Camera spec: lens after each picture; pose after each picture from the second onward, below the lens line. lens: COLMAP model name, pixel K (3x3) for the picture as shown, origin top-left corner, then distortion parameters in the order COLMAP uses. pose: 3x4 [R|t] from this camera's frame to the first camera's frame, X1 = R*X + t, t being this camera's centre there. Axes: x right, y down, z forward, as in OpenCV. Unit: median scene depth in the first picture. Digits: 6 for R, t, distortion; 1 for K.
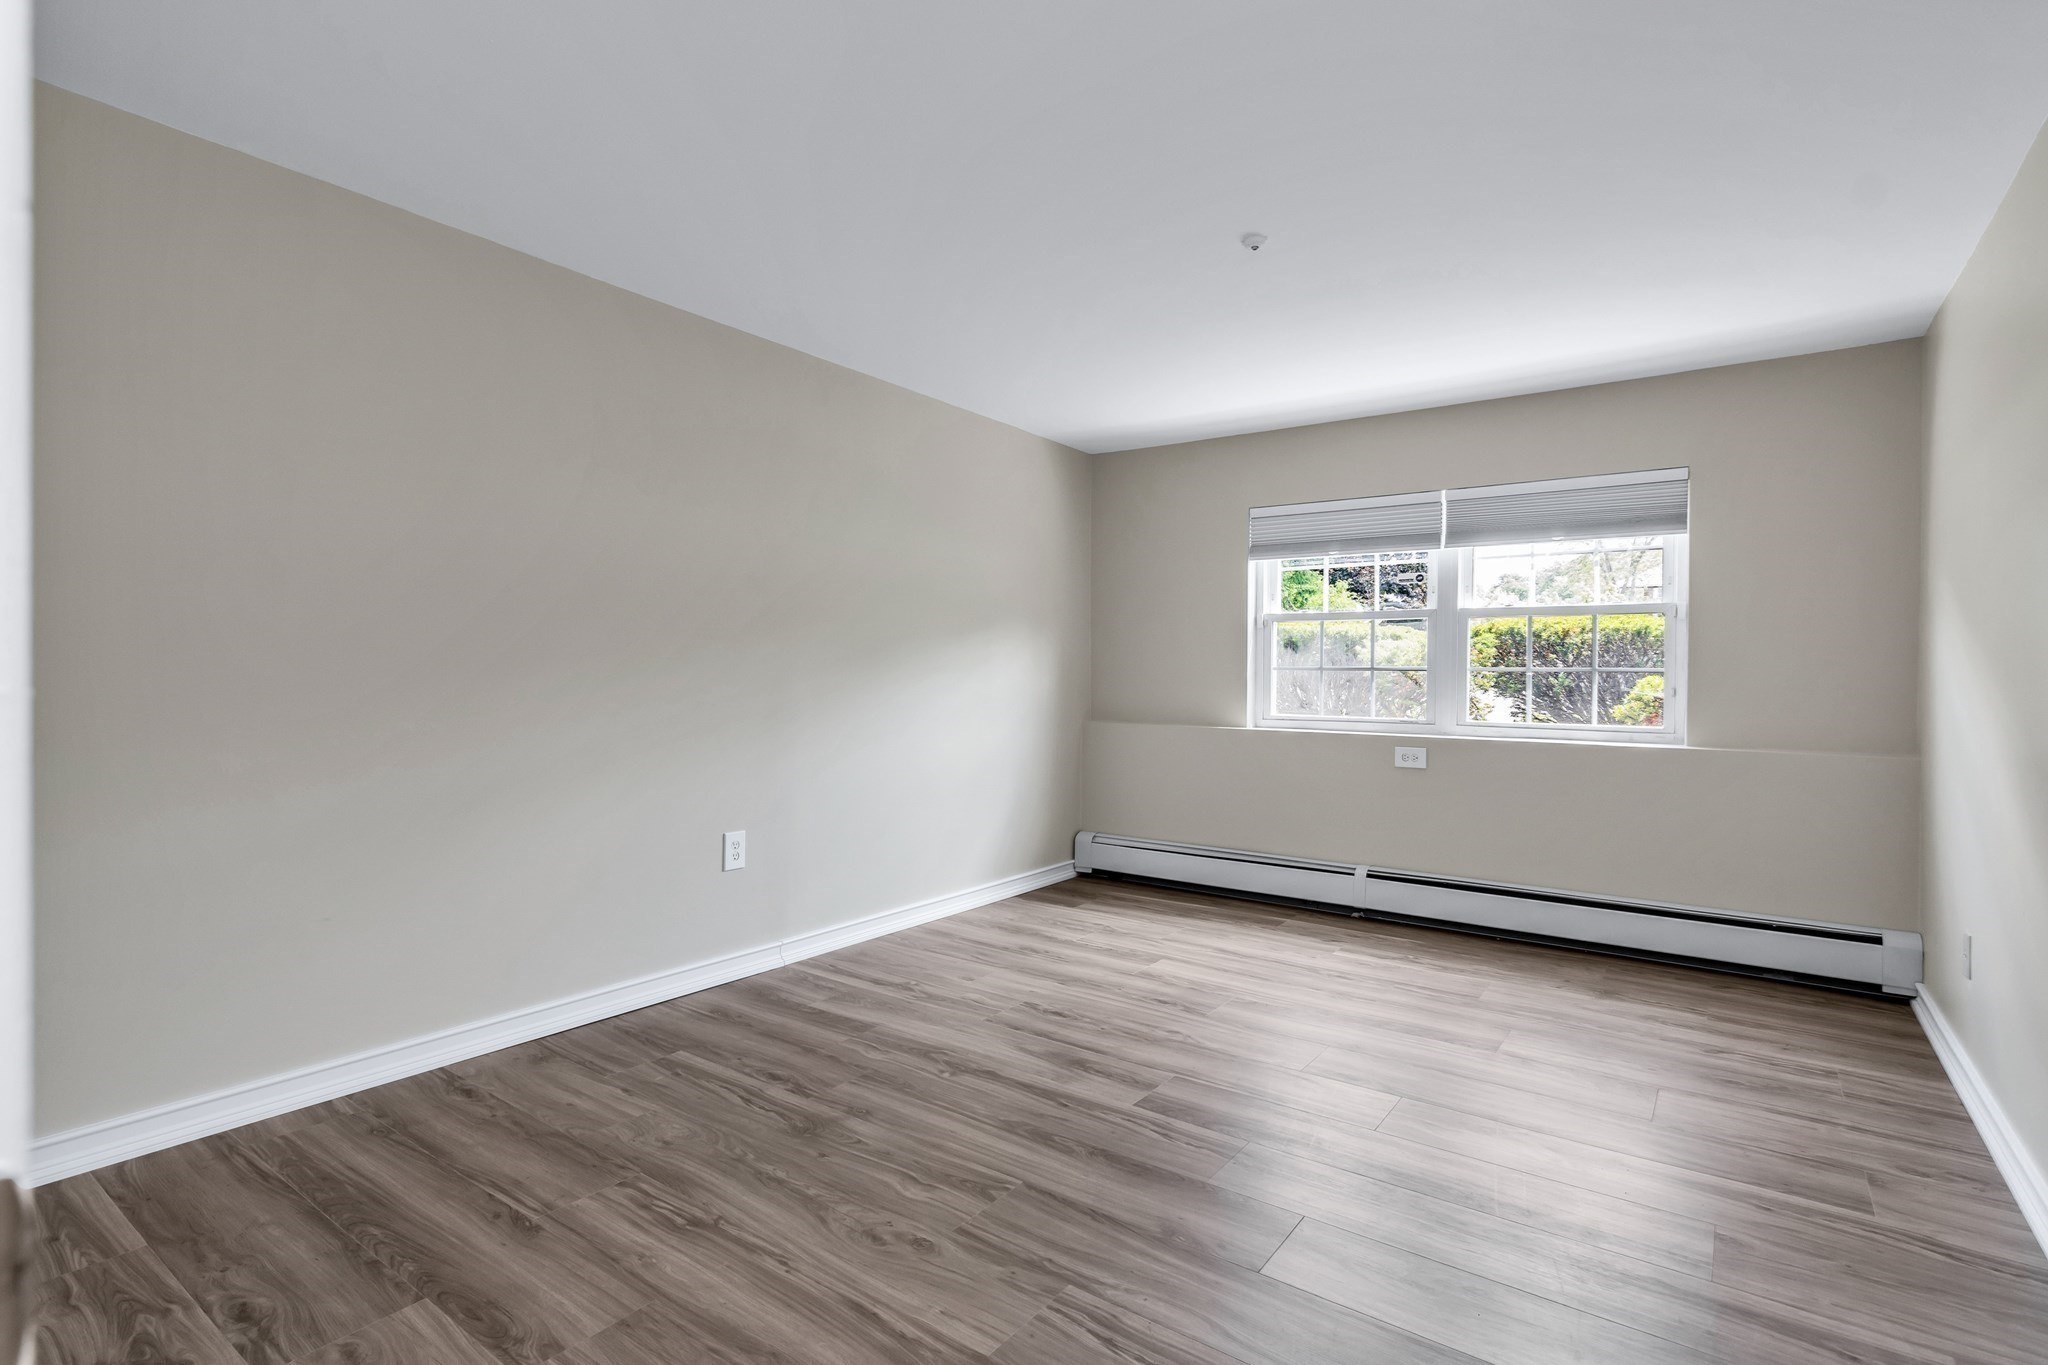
lens RADIAL K [[1022.9, 0, 1010.6], [0, 1022.9, 678.5], [0, 0, 1]] dist [0.003253, -0.002022]
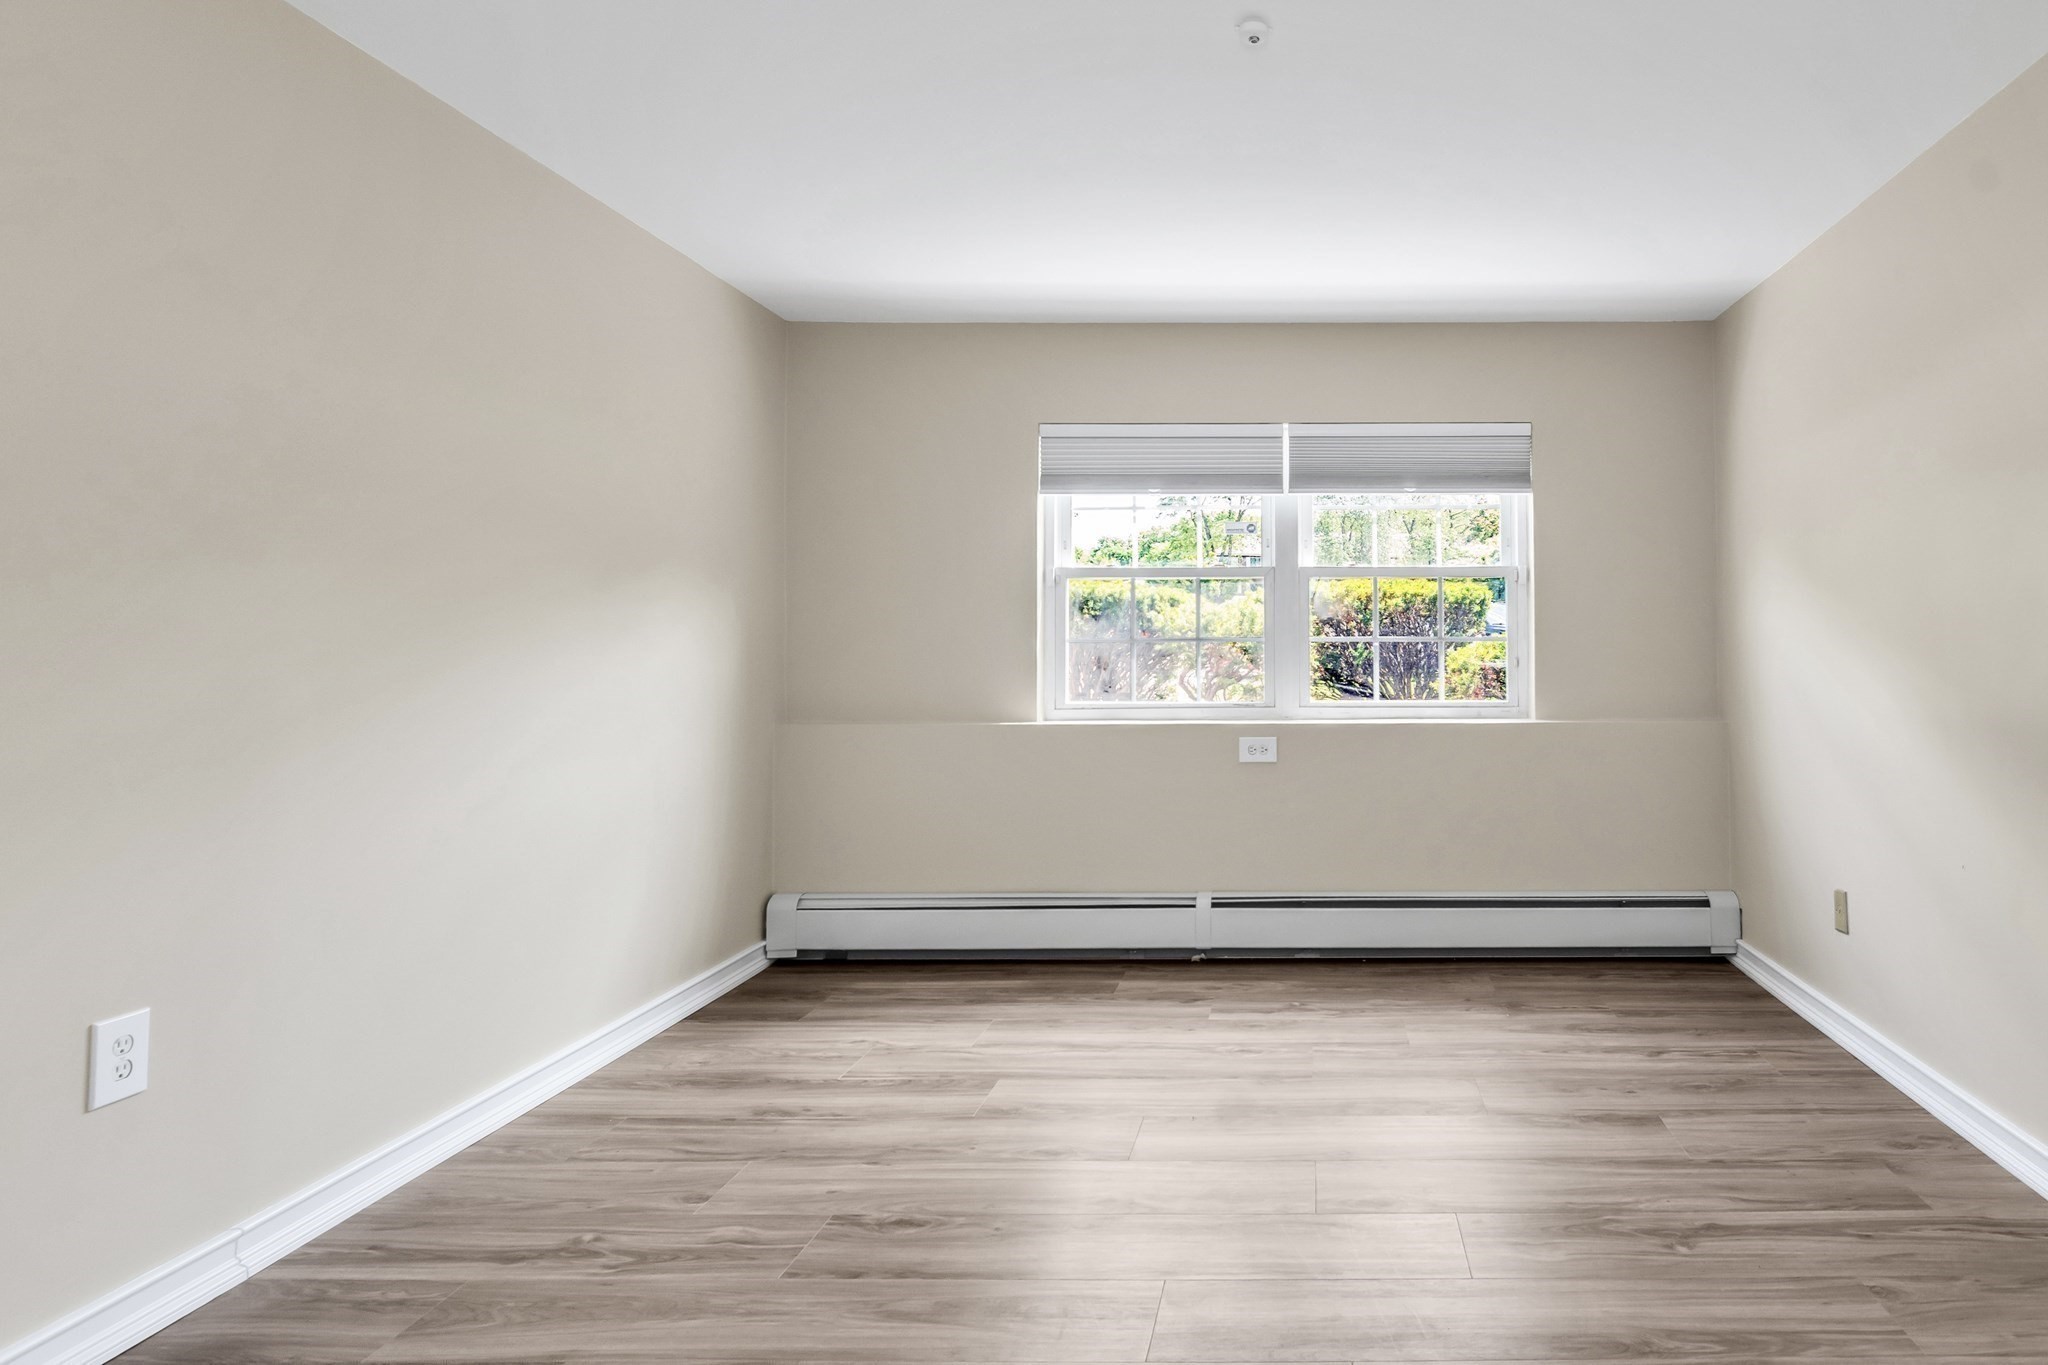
lens RADIAL K [[1097.2, 0, 1035.3], [0, 1097.2, 608.6], [0, 0, 1]] dist [-0.005282, 0.000316]
pose [[0.796705, 0.010201, 0.604282, -0.279815], [0.014456, 0.999250, -0.035927, -0.005476], [-0.604196, 0.037359, 0.795960, 0.430628]]
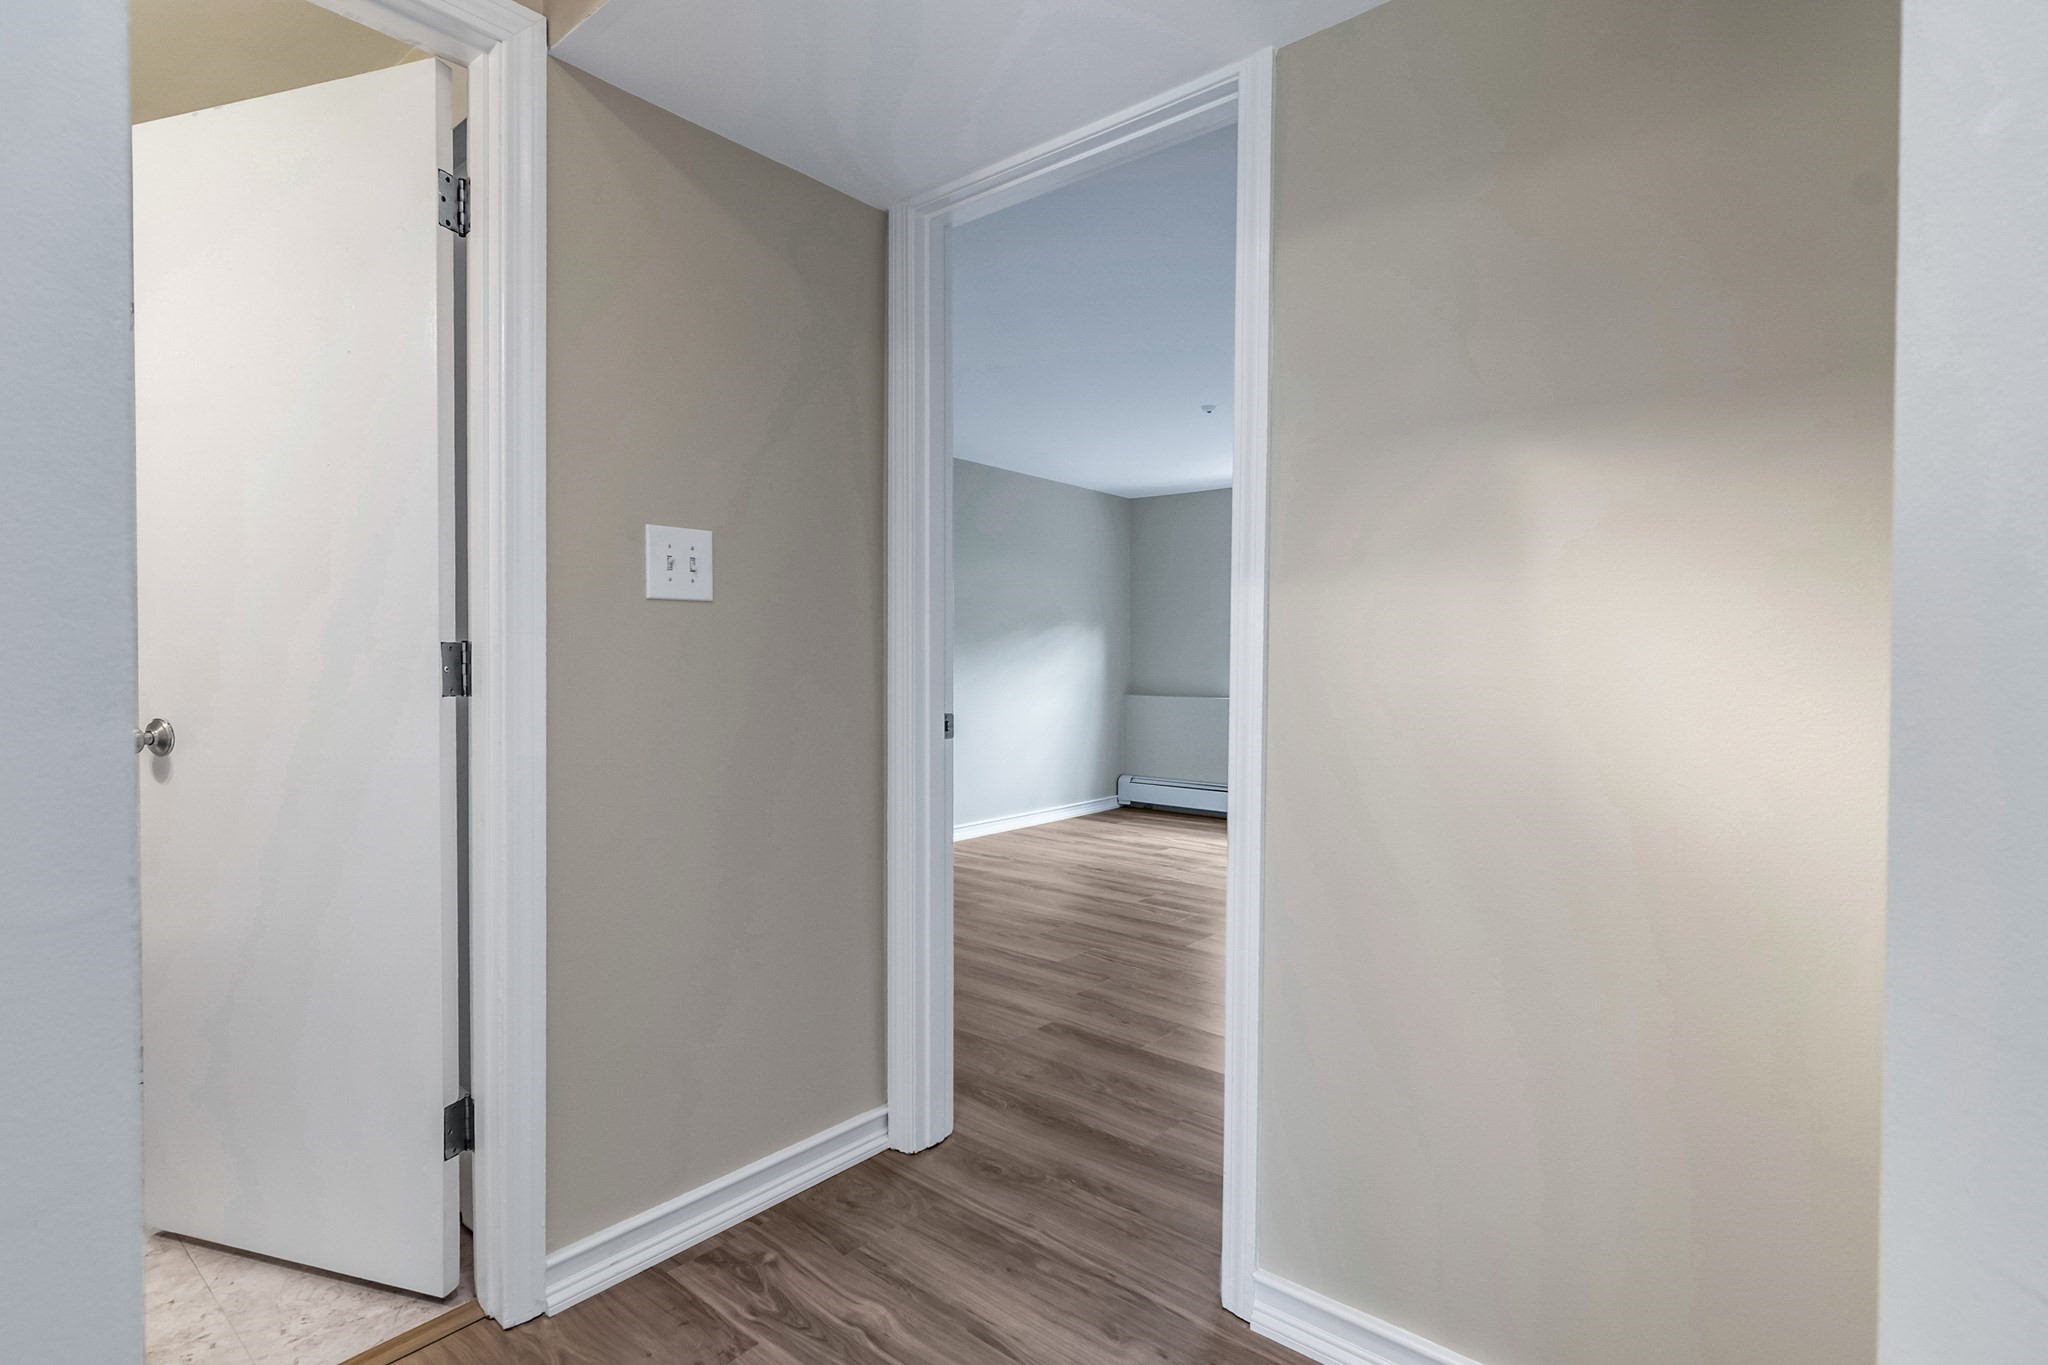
lens RADIAL K [[1022.9, 0, 1020.1], [0, 1022.9, 676.3], [0, 0, 1]] dist [0.003253, -0.002022]
pose [[0.998443, -0.002852, -0.055705, 0.013829], [0.003435, 0.999940, 0.010370, 0.002992], [0.055672, -0.010545, 0.998393, -0.680169]]
